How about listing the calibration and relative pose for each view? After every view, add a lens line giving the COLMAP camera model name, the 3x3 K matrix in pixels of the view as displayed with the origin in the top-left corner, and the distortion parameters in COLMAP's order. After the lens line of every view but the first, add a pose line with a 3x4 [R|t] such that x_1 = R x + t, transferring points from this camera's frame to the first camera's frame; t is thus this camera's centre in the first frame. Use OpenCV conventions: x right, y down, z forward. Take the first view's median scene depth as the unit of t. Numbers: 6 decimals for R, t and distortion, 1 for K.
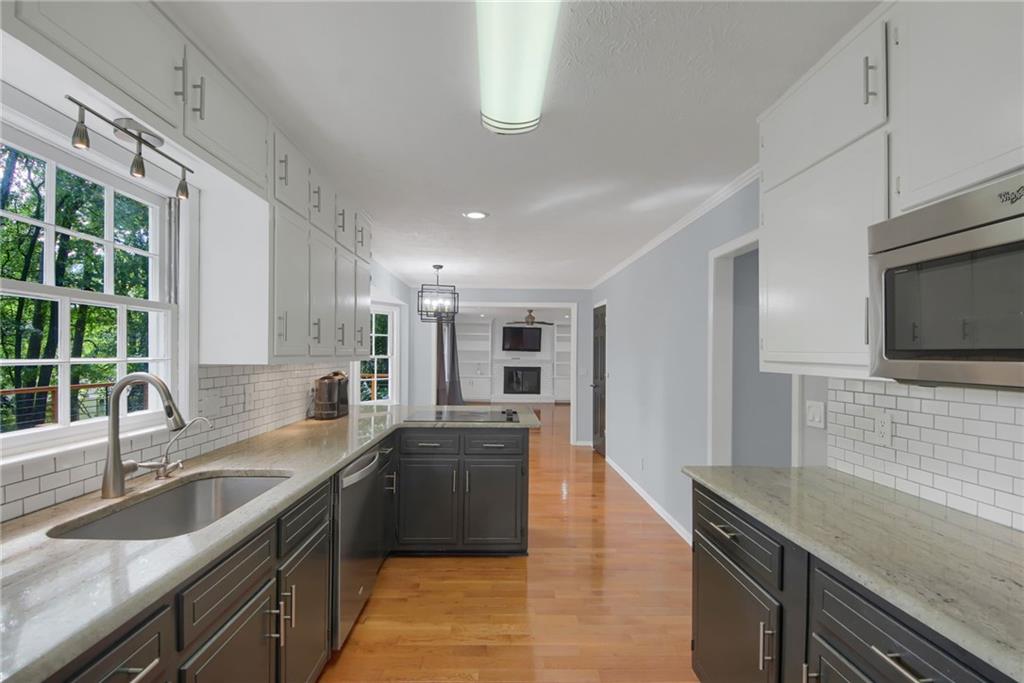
lens RADIAL K [[460.3, 0, 514.2], [0, 460.3, 360.8], [0, 0, 1]] dist [0.011007, -0.017036]
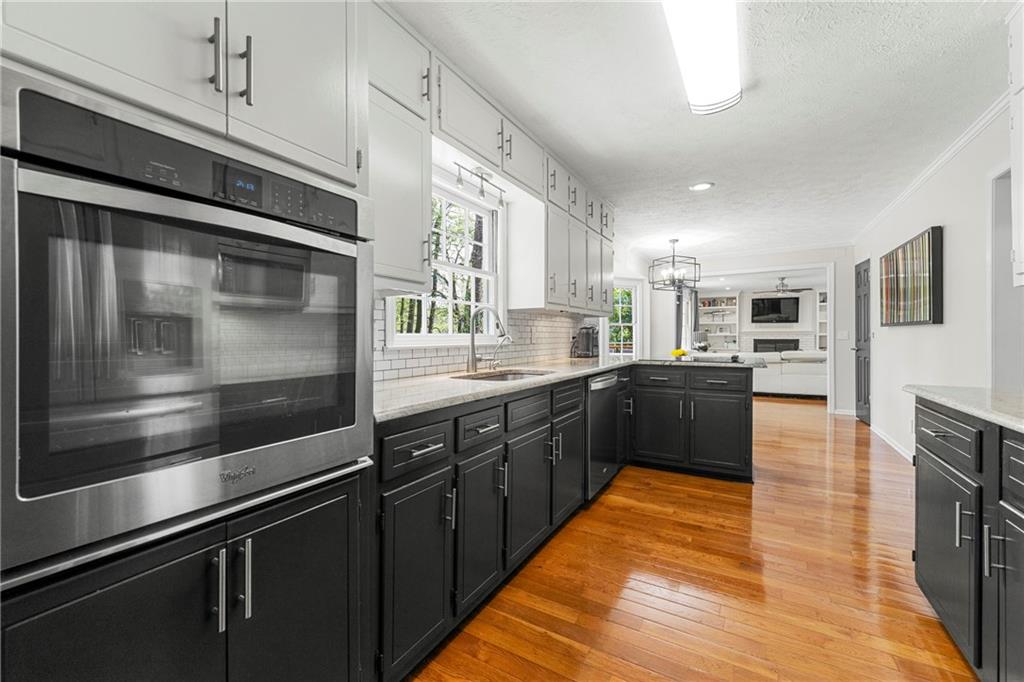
lens RADIAL K [[412.1, 0, 512.0], [0, 412.1, 341.0], [0, 0, 1]] dist [0.001396, -0.000026]
pose [[0.845576, -0.006022, -0.533821, 0.096451], [0.007415, 0.999972, 0.000465, 0.101483], [0.533804, -0.004352, 0.845597, -0.199525]]
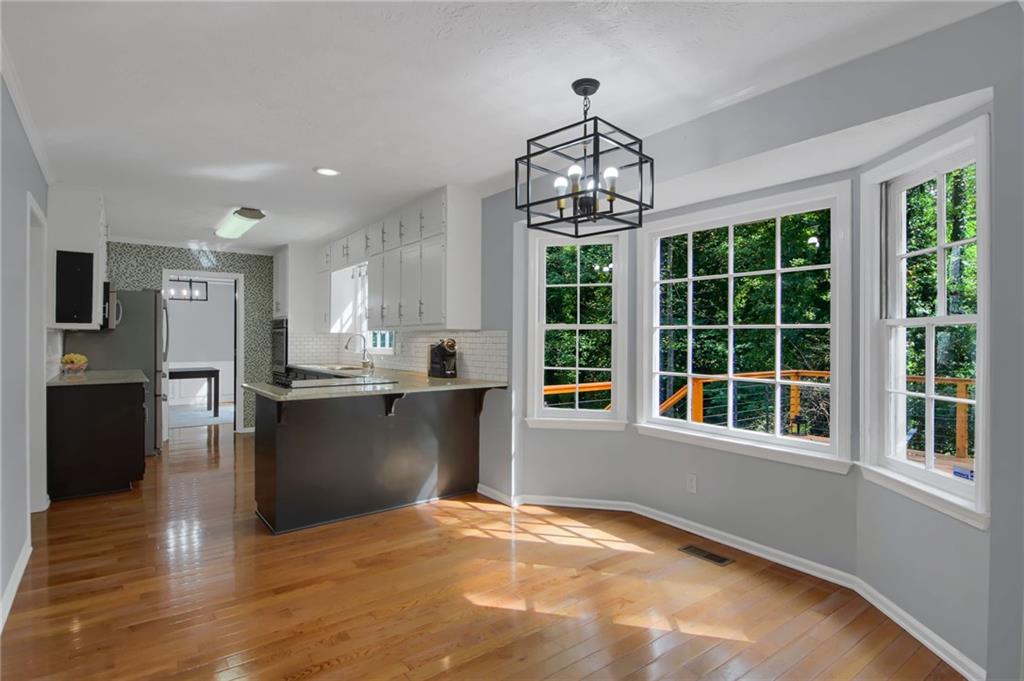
lens RADIAL K [[511.8, 0, 512.0], [0, 511.8, 340.5], [0, 0, 1]] dist [-0.002151, -0.001282]
pose [[-0.816668, -0.009774, -0.577025, 0.304315], [-0.012334, 0.999924, 0.000519, 0.038696], [0.576976, 0.007540, -0.816726, 2.990342]]
